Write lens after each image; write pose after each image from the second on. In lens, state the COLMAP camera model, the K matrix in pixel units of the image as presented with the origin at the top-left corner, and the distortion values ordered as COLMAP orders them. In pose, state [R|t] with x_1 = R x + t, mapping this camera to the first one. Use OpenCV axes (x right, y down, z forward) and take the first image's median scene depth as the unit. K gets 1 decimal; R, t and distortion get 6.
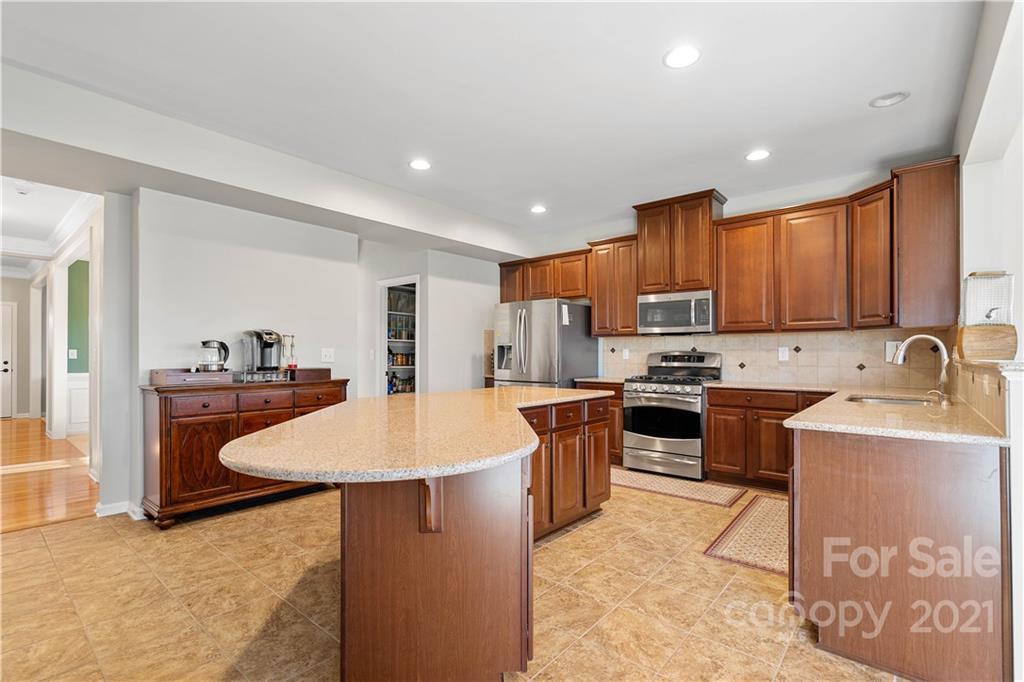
lens RADIAL K [[470.5, 0, 516.2], [0, 470.5, 350.9], [0, 0, 1]] dist [-0.001630, -0.000377]
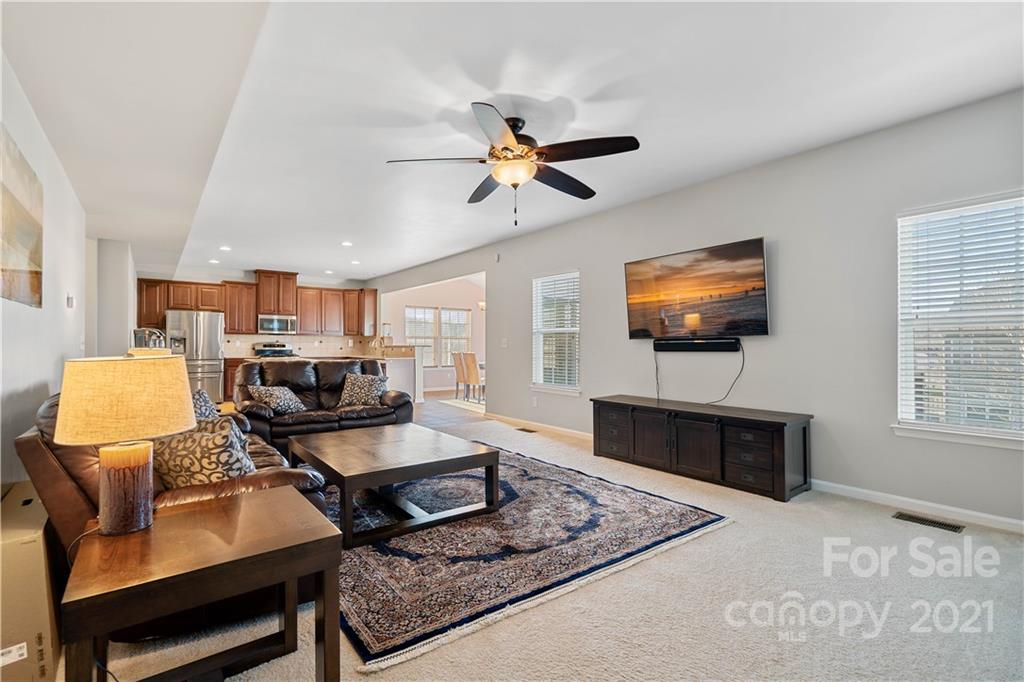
lens RADIAL K [[470.5, 0, 511.6], [0, 470.5, 335.8], [0, 0, 1]] dist [-0.001630, -0.000377]
pose [[0.218806, 0.020092, 0.975561, -2.042750], [-0.007839, 0.999792, -0.018832, 0.004371], [-0.975737, -0.003527, 0.218918, -0.691267]]
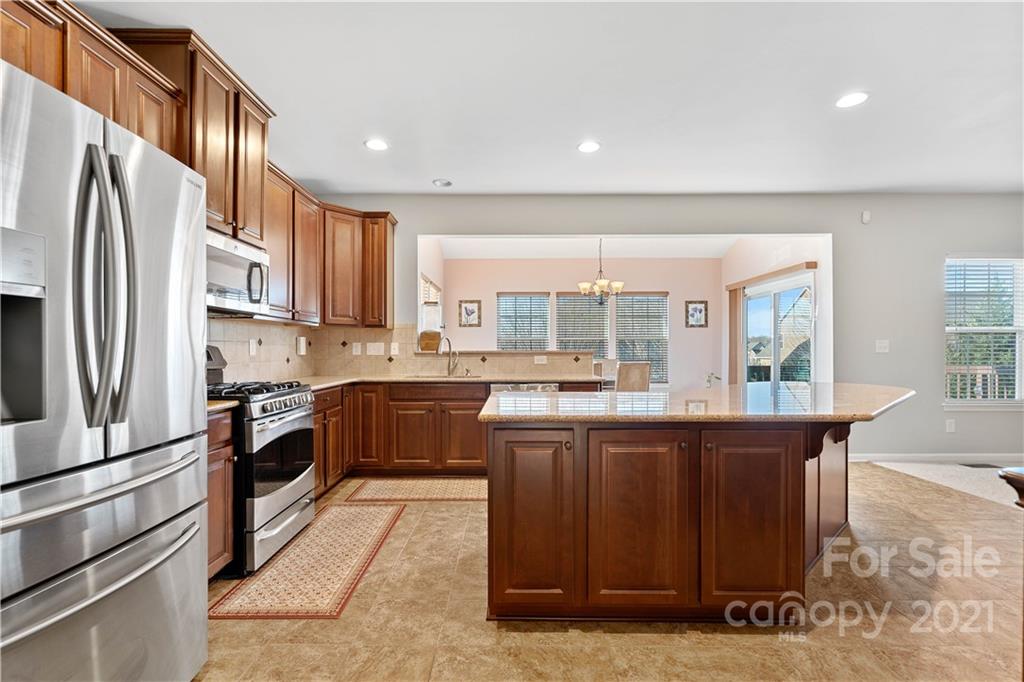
lens RADIAL K [[470.5, 0, 508.7], [0, 470.5, 346.8], [0, 0, 1]] dist [-0.001630, -0.000377]
pose [[-0.631717, 0.003024, 0.775193, -0.441708], [-0.006063, 0.999943, -0.008841, 0.012549], [-0.775176, -0.010285, -0.631662, 1.466258]]
